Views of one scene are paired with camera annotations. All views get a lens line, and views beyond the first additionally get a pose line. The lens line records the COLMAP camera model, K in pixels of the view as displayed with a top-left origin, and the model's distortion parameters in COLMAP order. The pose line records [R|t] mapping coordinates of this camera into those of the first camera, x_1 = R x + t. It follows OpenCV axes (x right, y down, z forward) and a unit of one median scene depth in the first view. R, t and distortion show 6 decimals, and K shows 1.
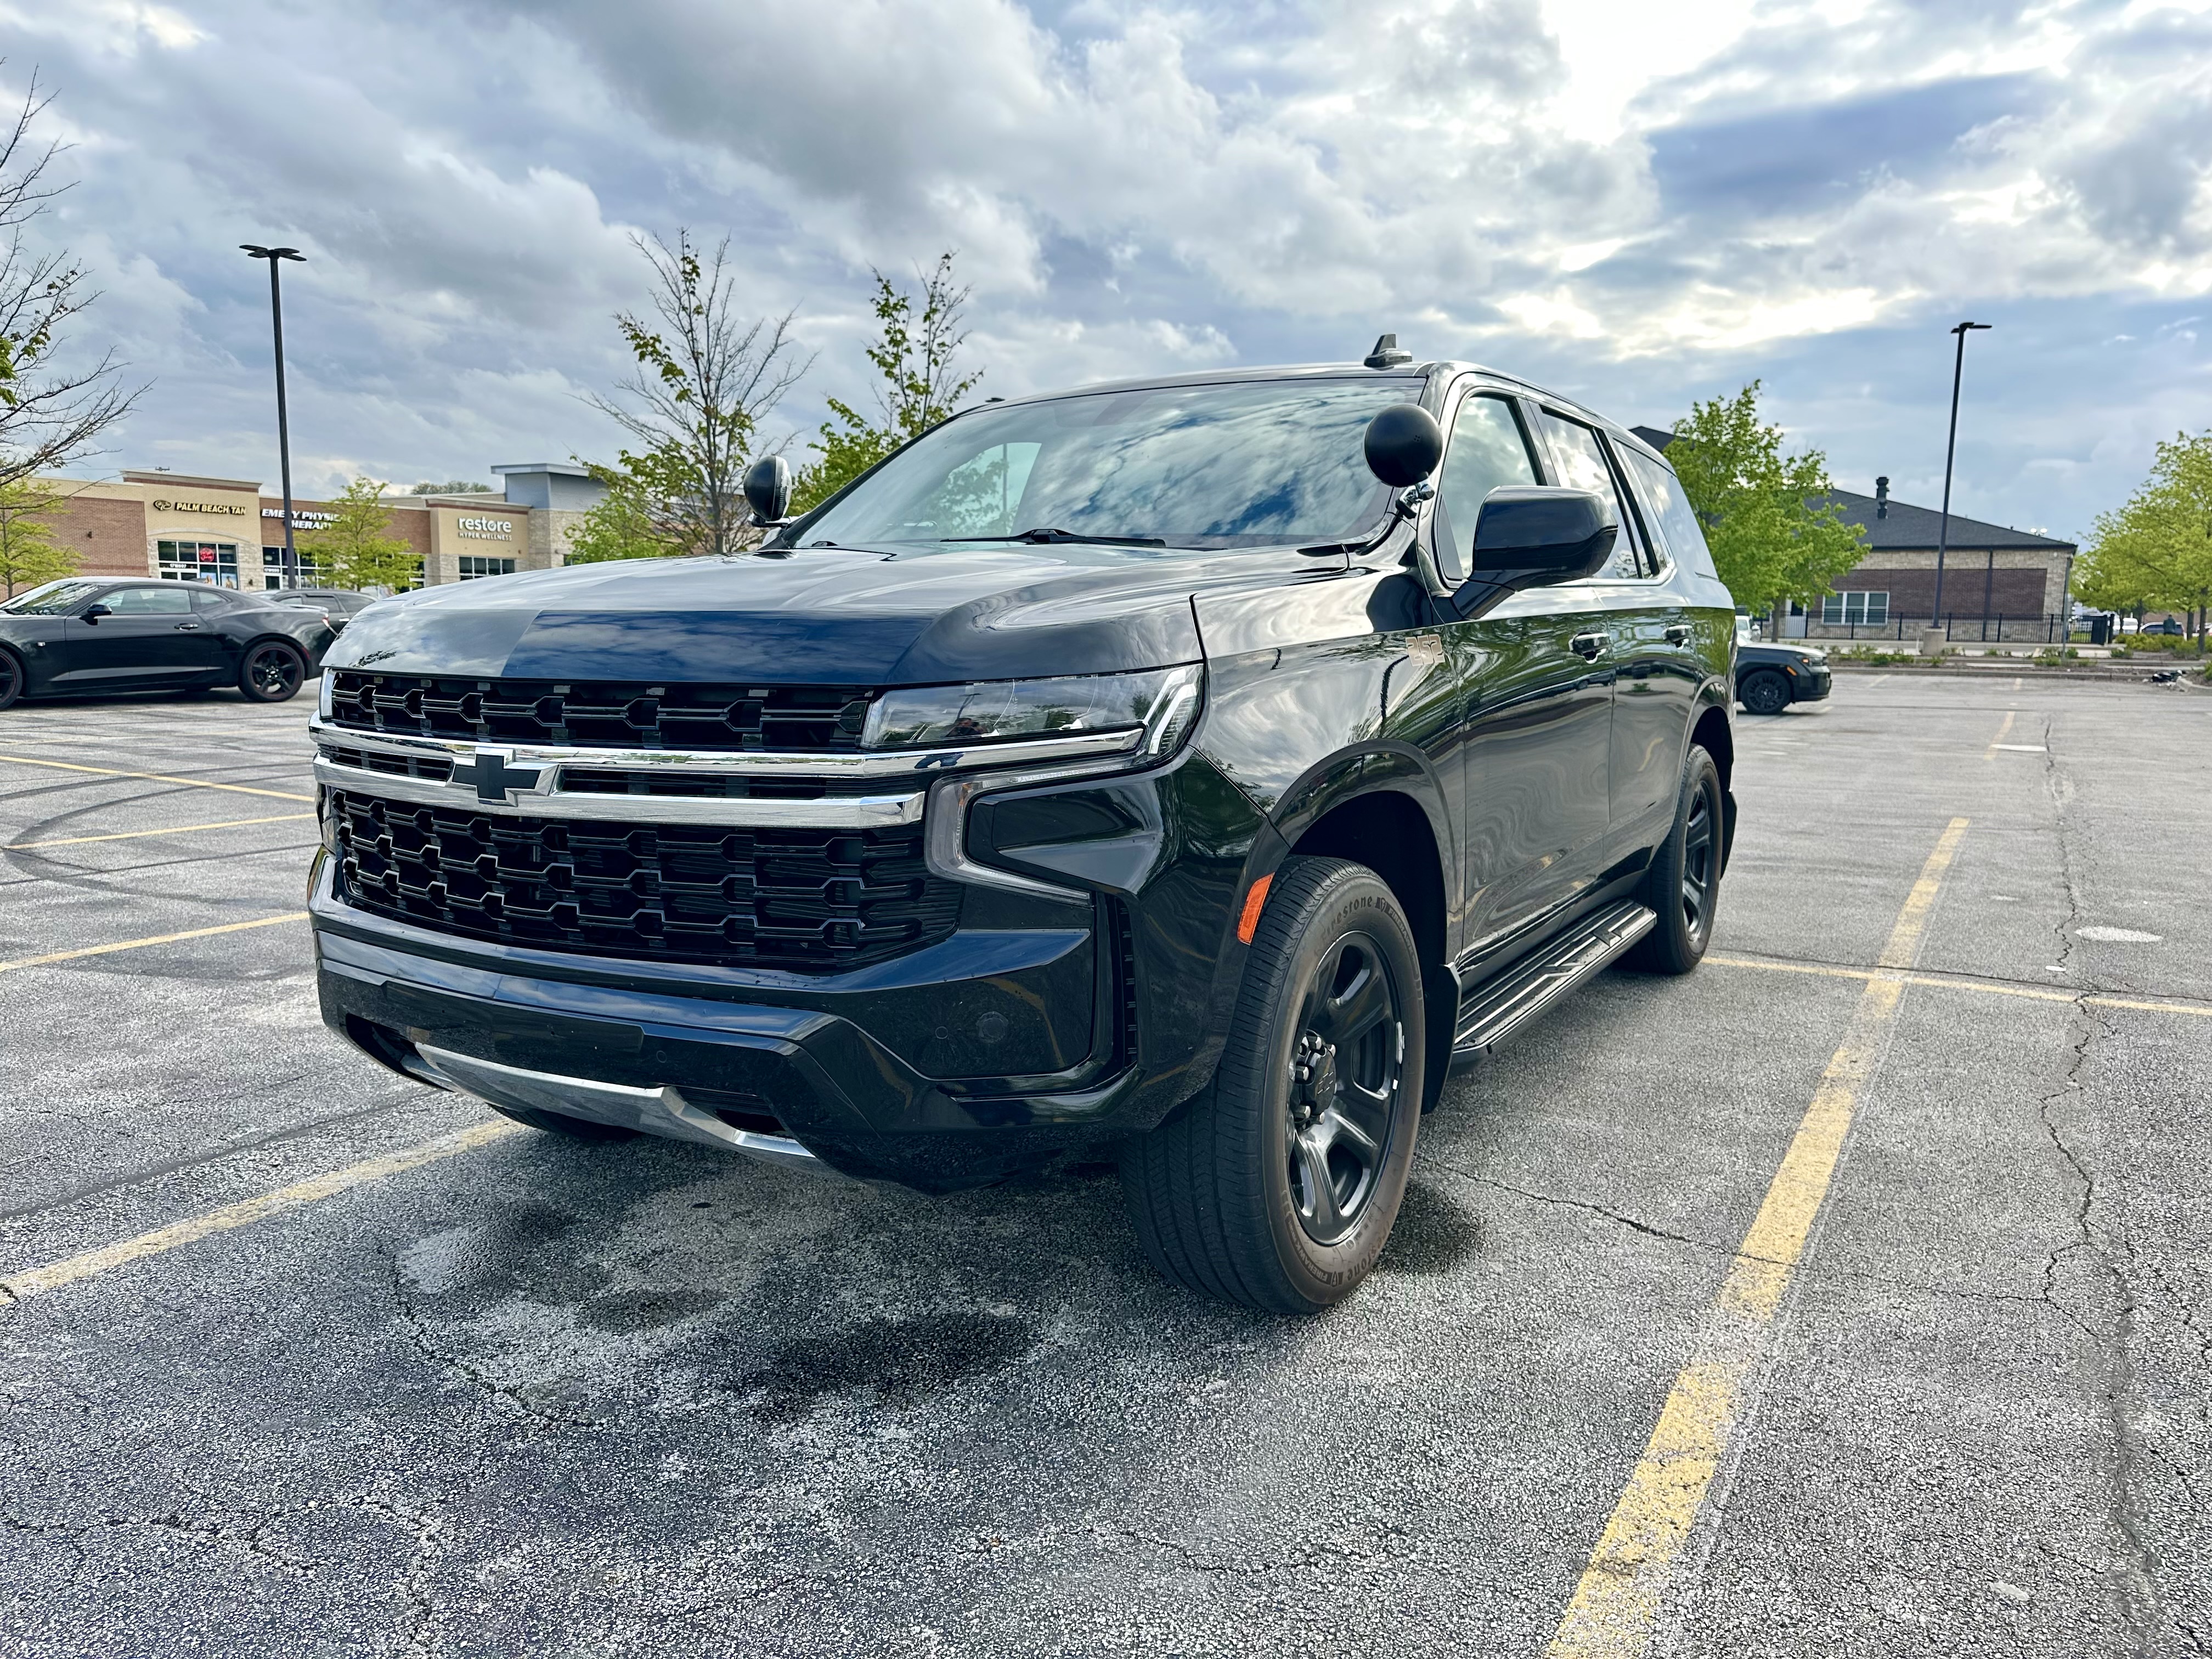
lens RADIAL K [[1517.5, 0, 1113.1], [0, 1517.5, 835.9], [0, 0, 1]] dist [0.037969, -0.034787]
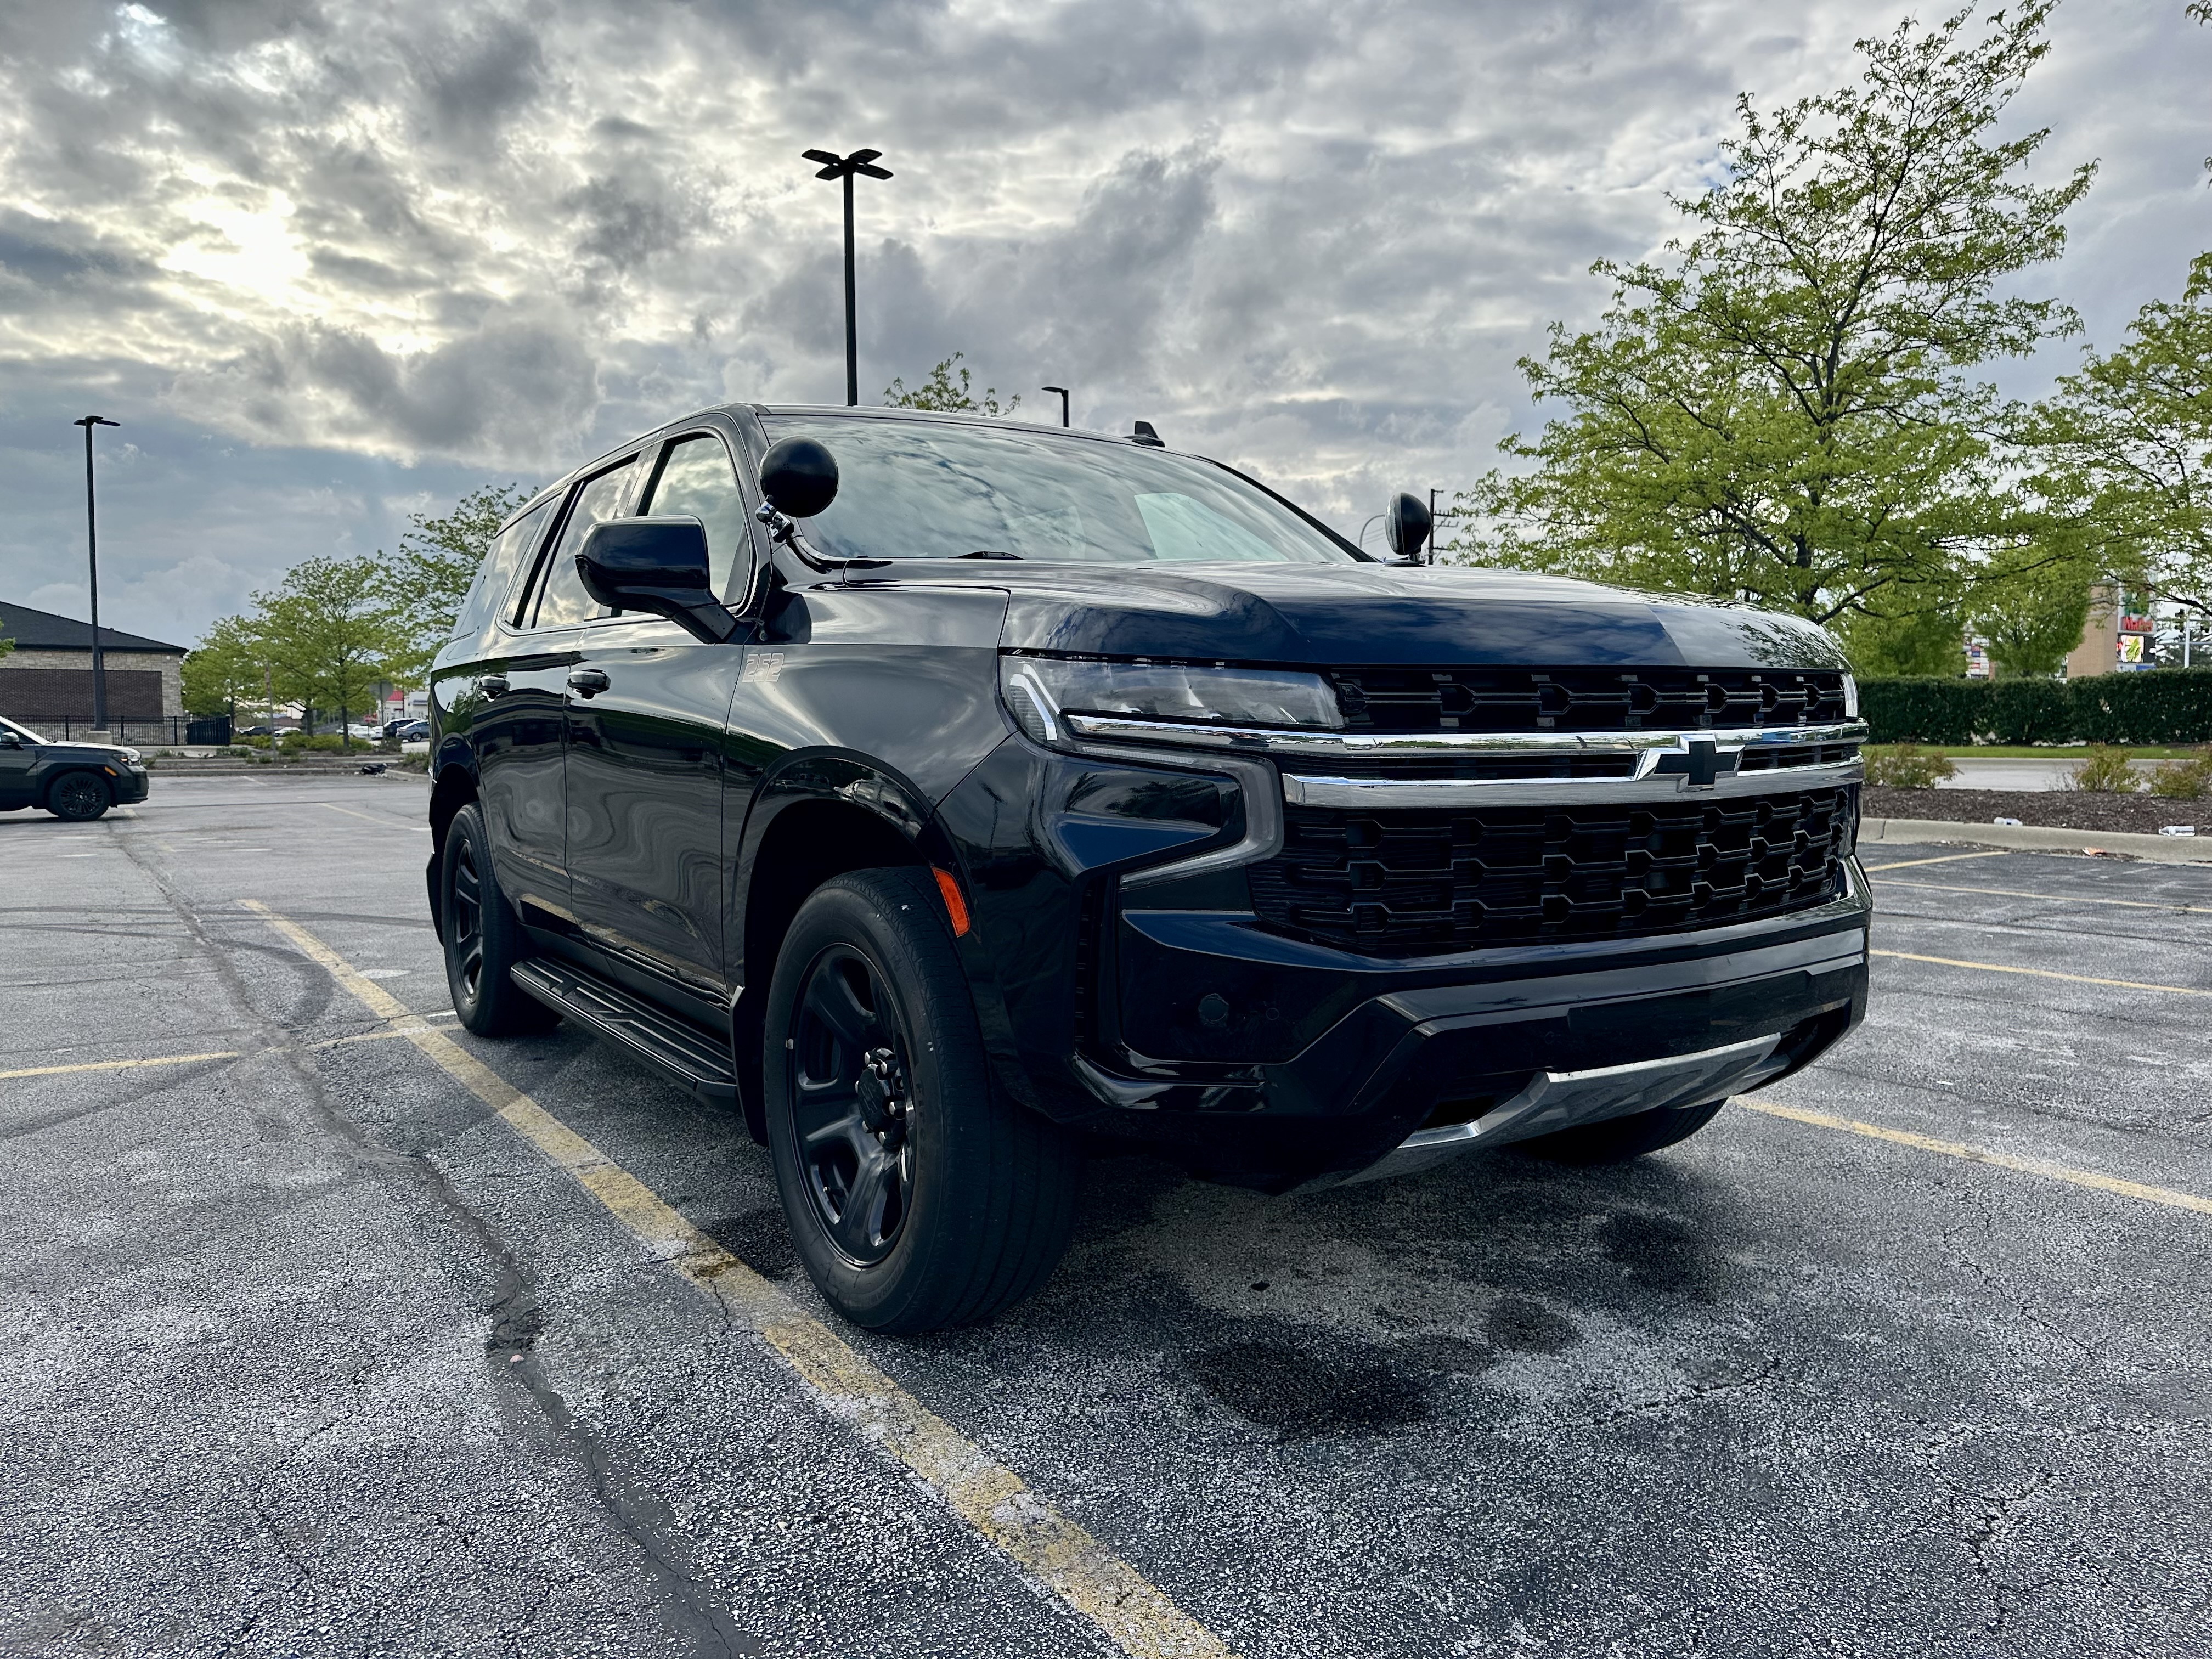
lens RADIAL K [[1517.5, 0, 1117.6], [0, 1517.5, 828.4], [0, 0, 1]] dist [0.037969, -0.034787]
pose [[0.431772, -0.064264, 0.899691, -1.177399], [0.129106, 0.991591, 0.008869, -0.042778], [-0.892695, 0.112326, 0.436438, 0.718820]]
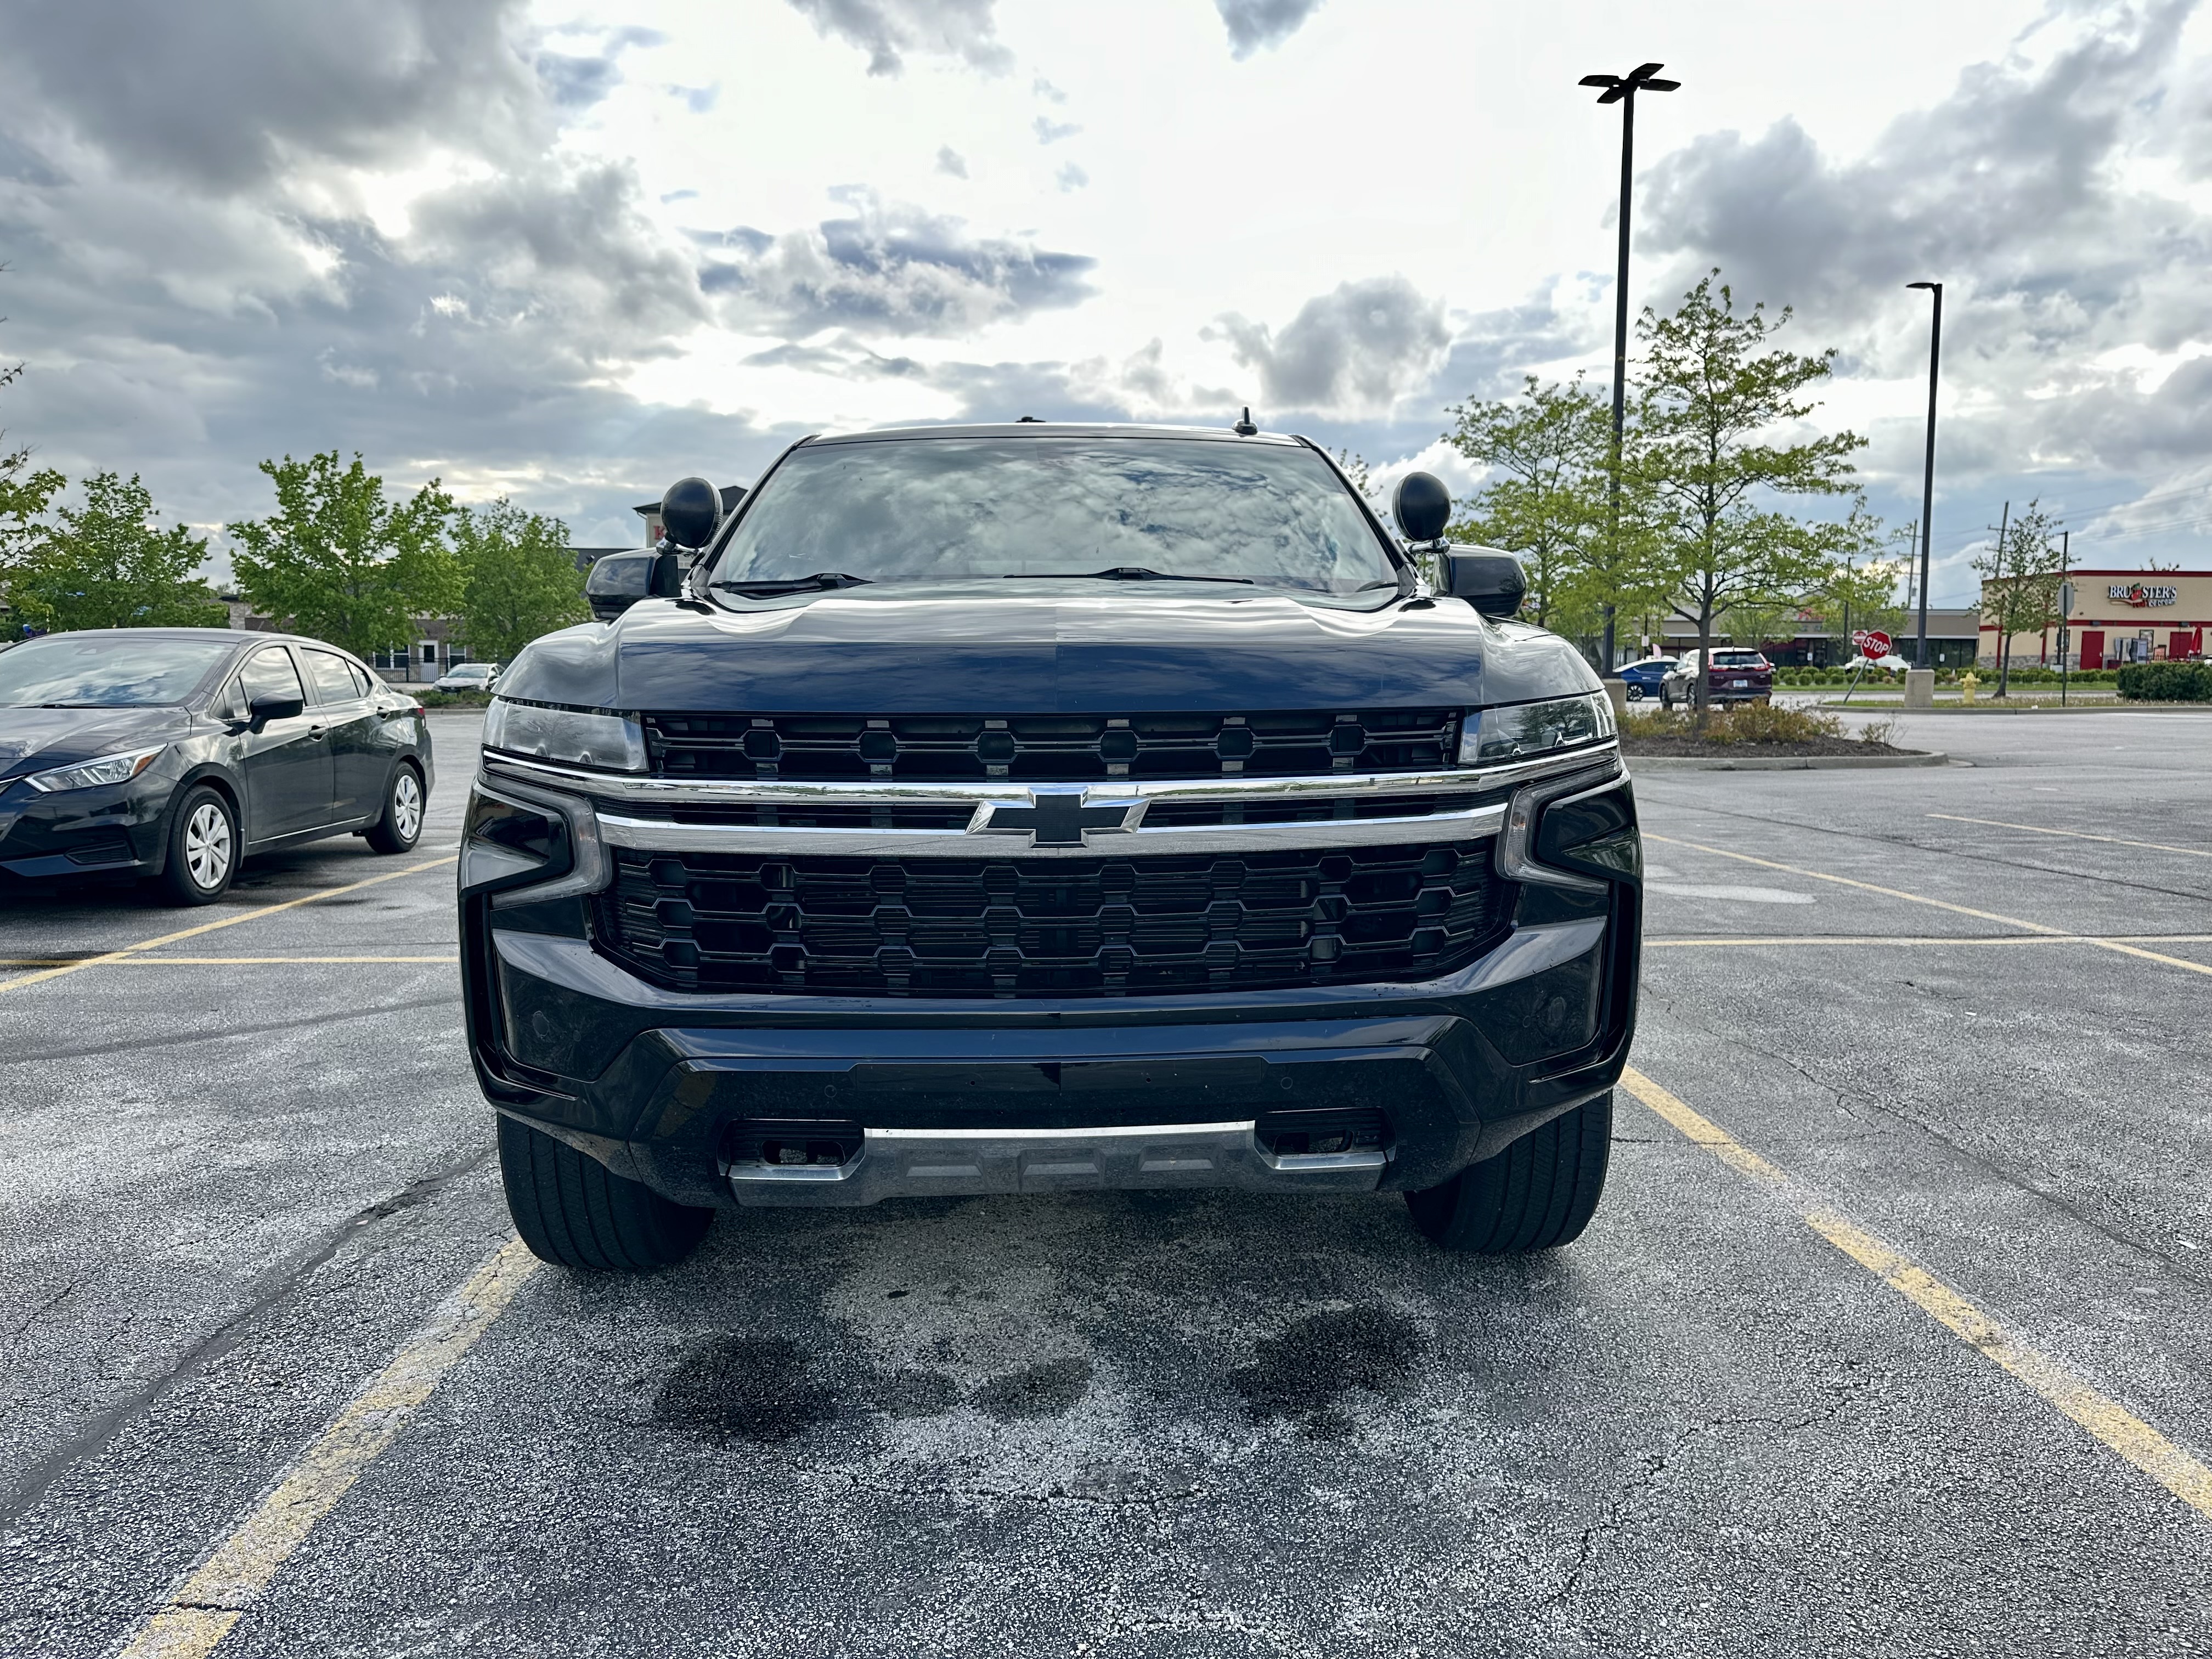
lens RADIAL K [[1517.5, 0, 1115.5], [0, 1517.5, 813.1], [0, 0, 1]] dist [0.037969, -0.034787]
pose [[0.839945, -0.053929, 0.539986, -0.692553], [0.078726, 0.996633, -0.022923, -0.013642], [-0.536931, 0.061765, 0.841362, 0.161524]]
